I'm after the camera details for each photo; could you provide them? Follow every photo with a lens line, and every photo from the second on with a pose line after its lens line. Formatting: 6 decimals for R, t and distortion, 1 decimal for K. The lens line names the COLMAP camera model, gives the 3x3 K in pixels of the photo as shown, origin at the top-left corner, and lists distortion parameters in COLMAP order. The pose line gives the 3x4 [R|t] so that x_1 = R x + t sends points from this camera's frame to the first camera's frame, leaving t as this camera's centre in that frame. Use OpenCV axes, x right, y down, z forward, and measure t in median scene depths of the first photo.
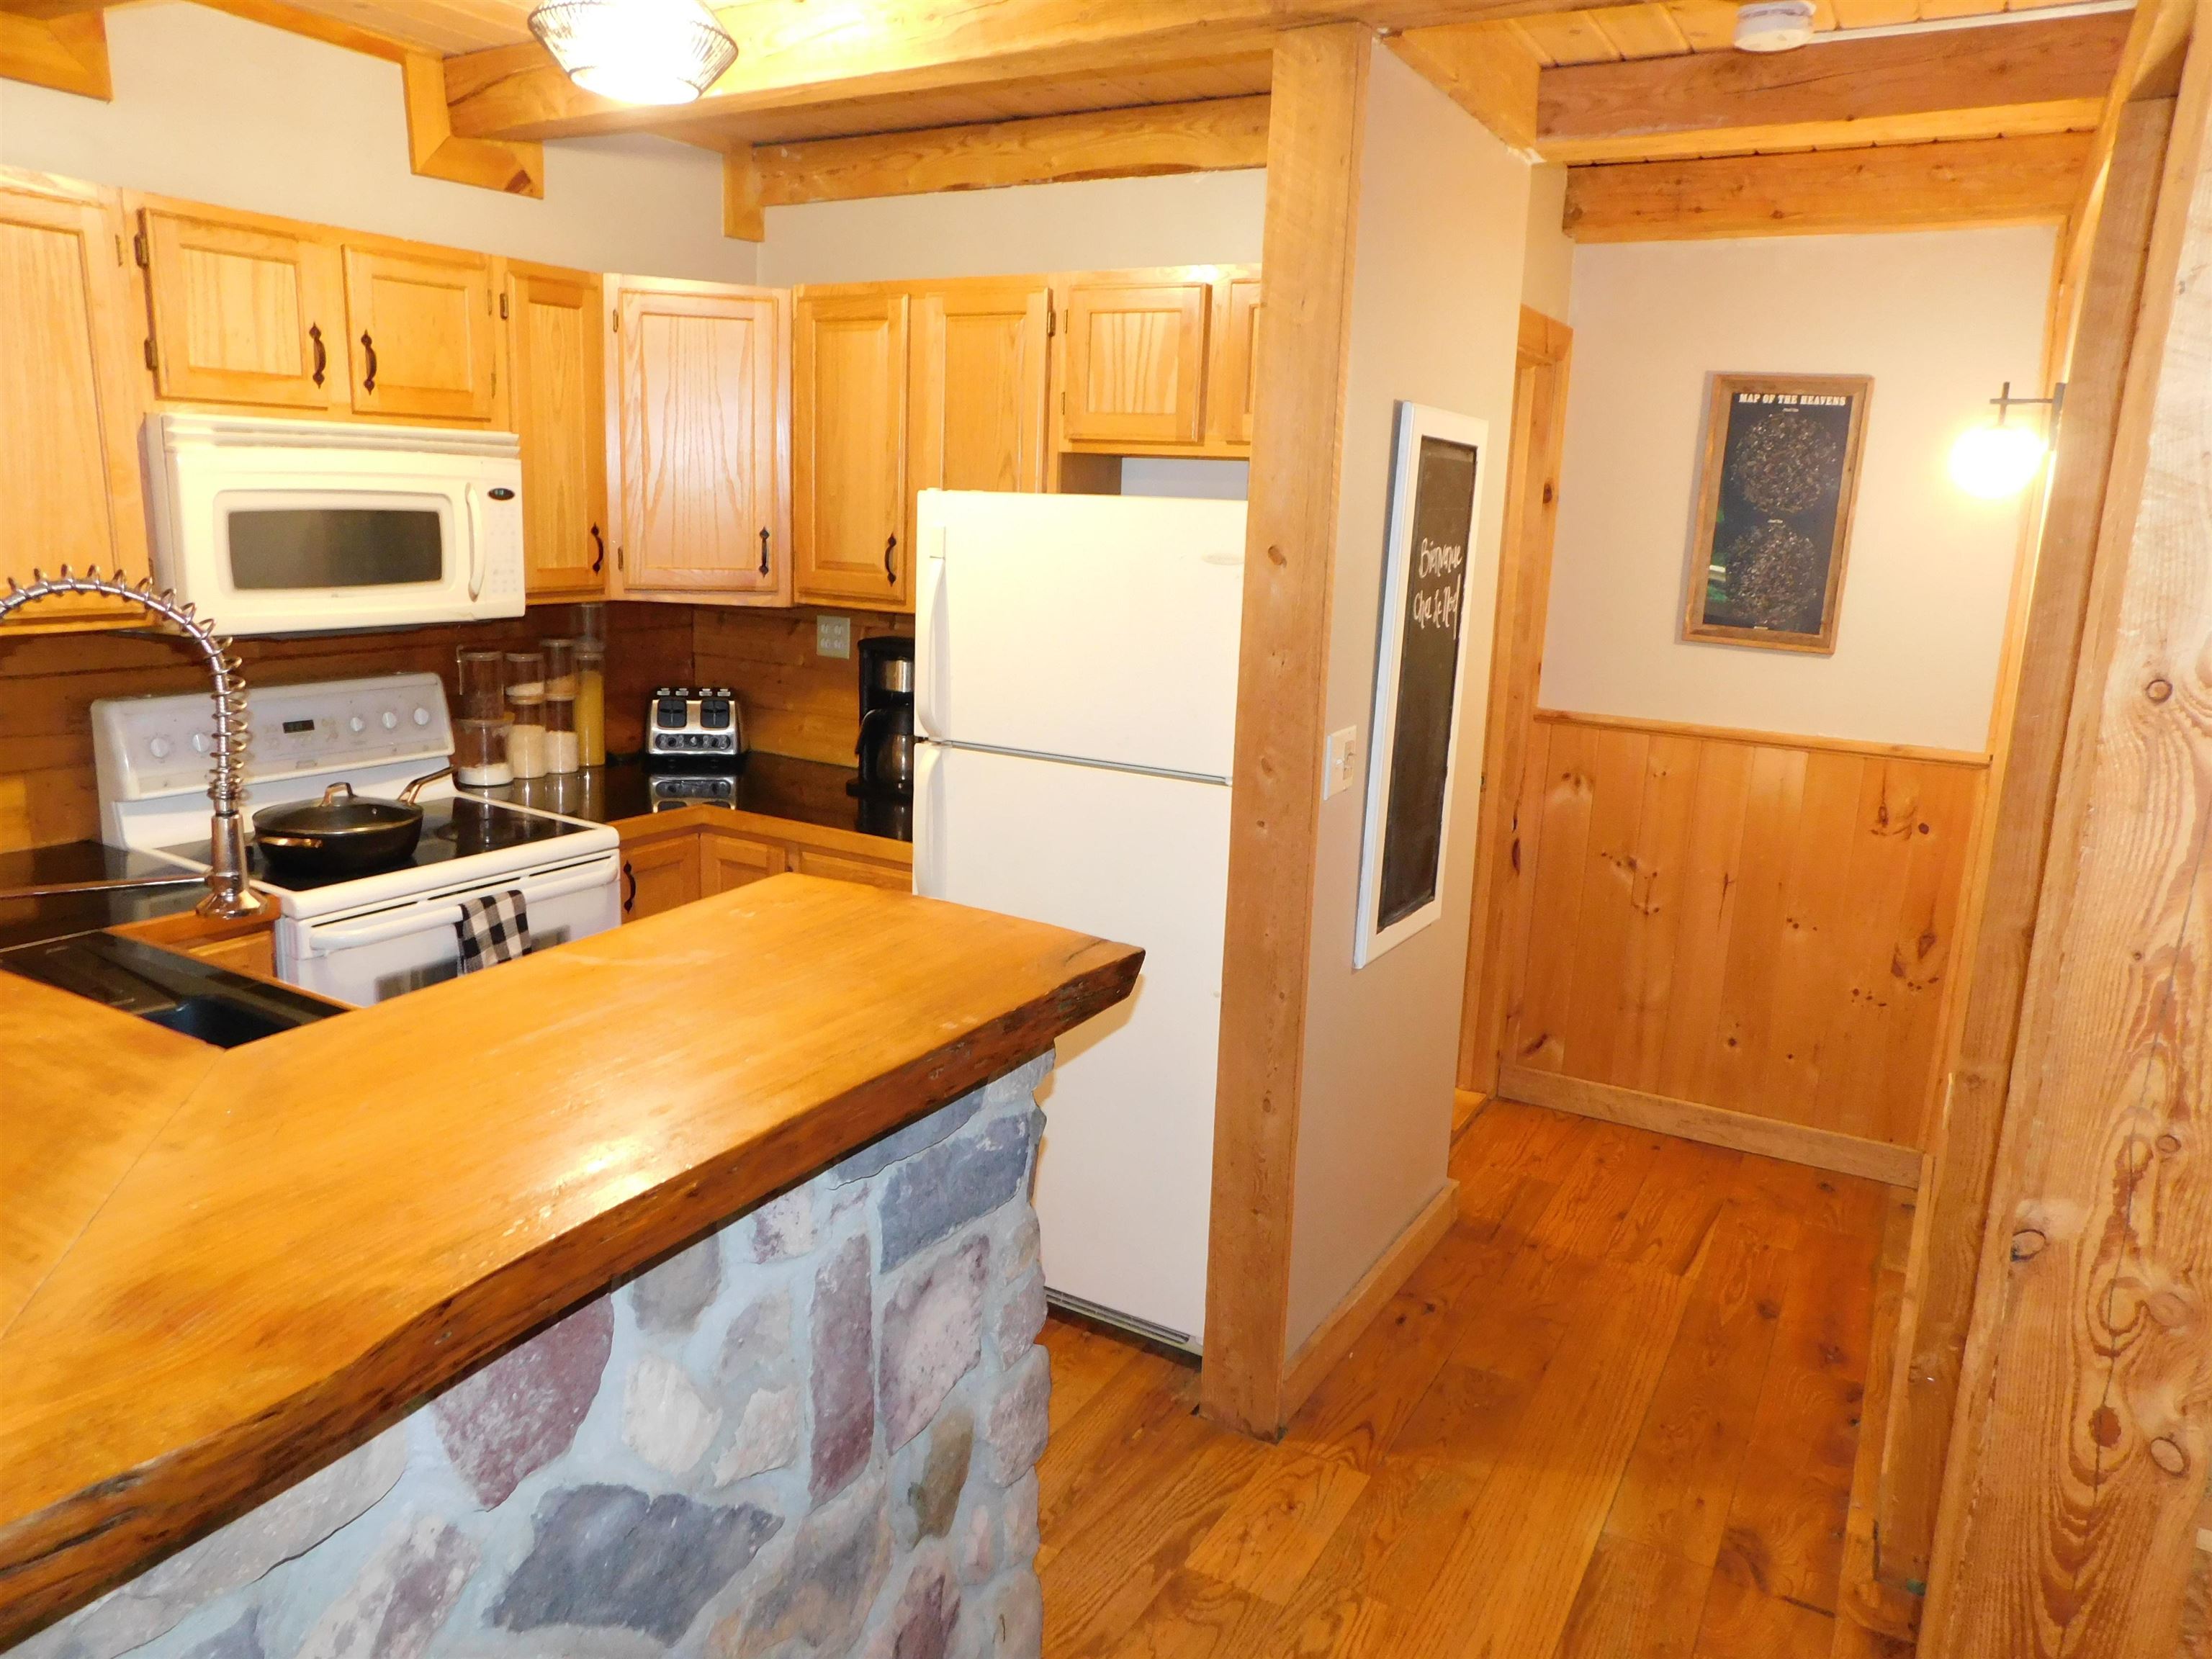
lens RADIAL K [[1533.7, 0, 1106.0], [0, 1533.7, 829.5], [0, 0, 1]] dist [-0.078062, 0.069066]
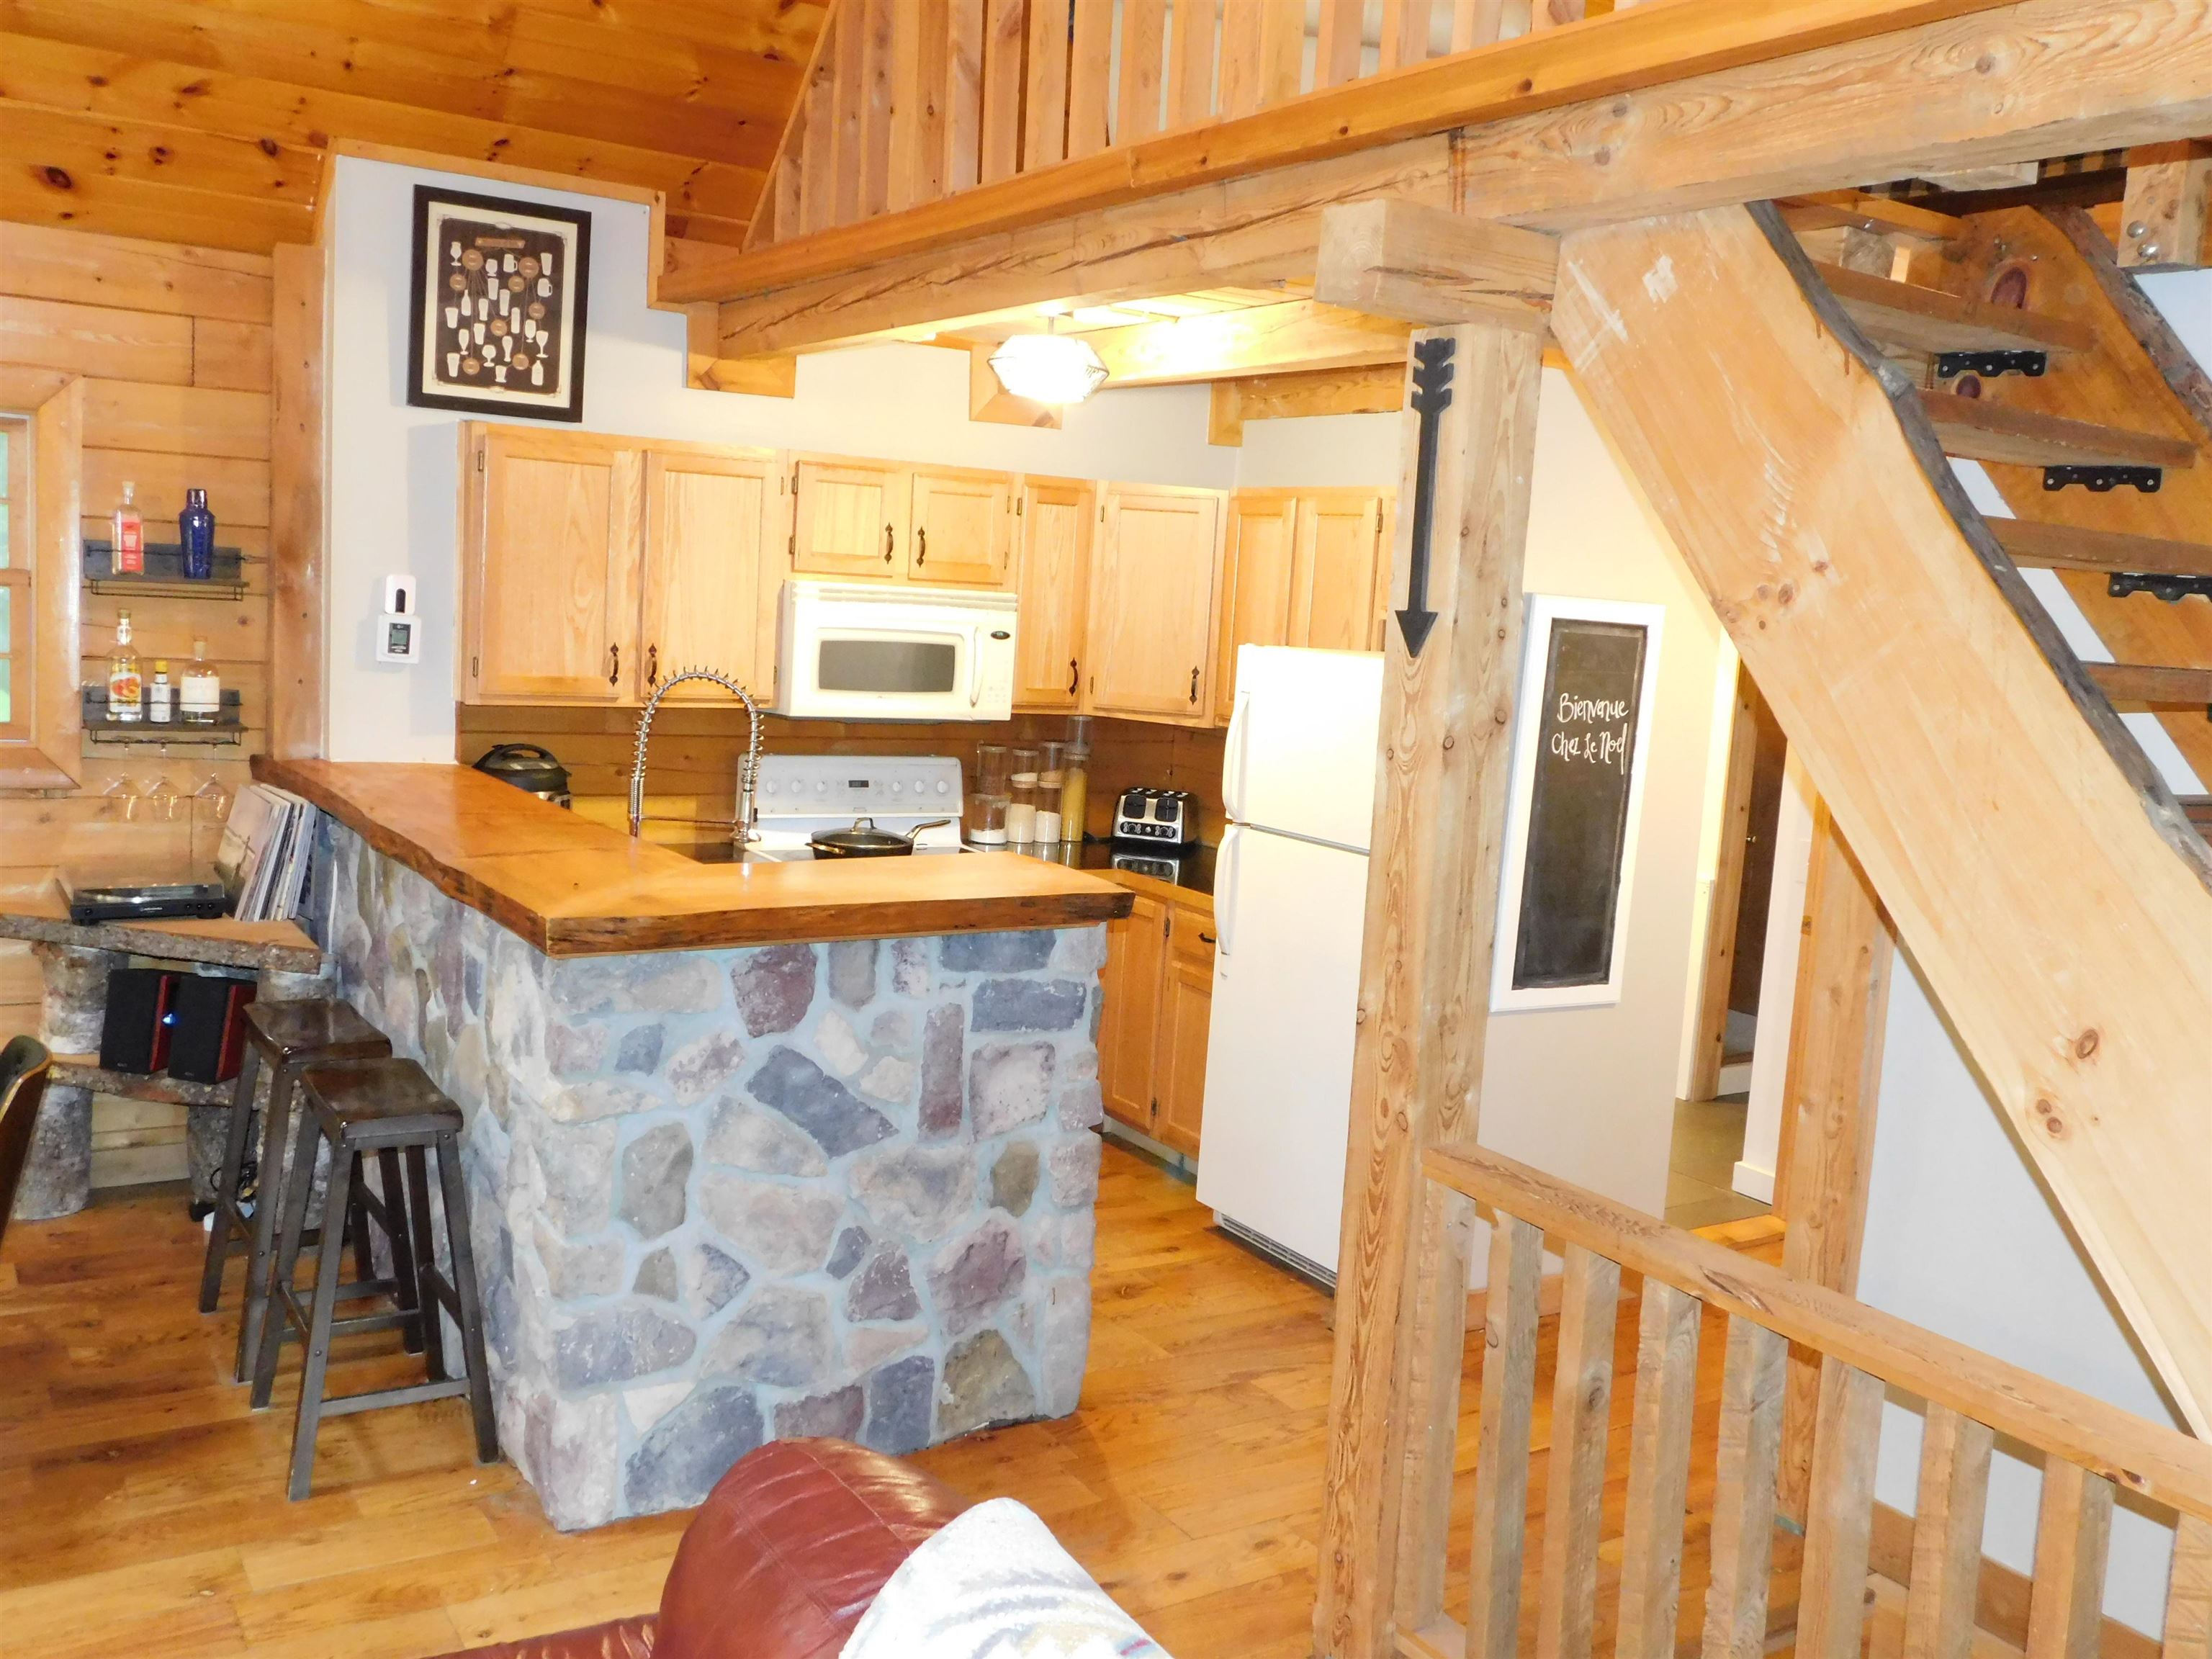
lens RADIAL K [[2042.8, 0, 1106.0], [0, 2042.8, 829.5], [0, 0, 1]] dist [0.034449, -0.001041]
pose [[0.885071, 0.075757, -0.459250, 0.623466], [-0.129456, 0.987801, -0.086543, 0.121808], [0.447091, 0.136049, 0.884081, -0.679918]]
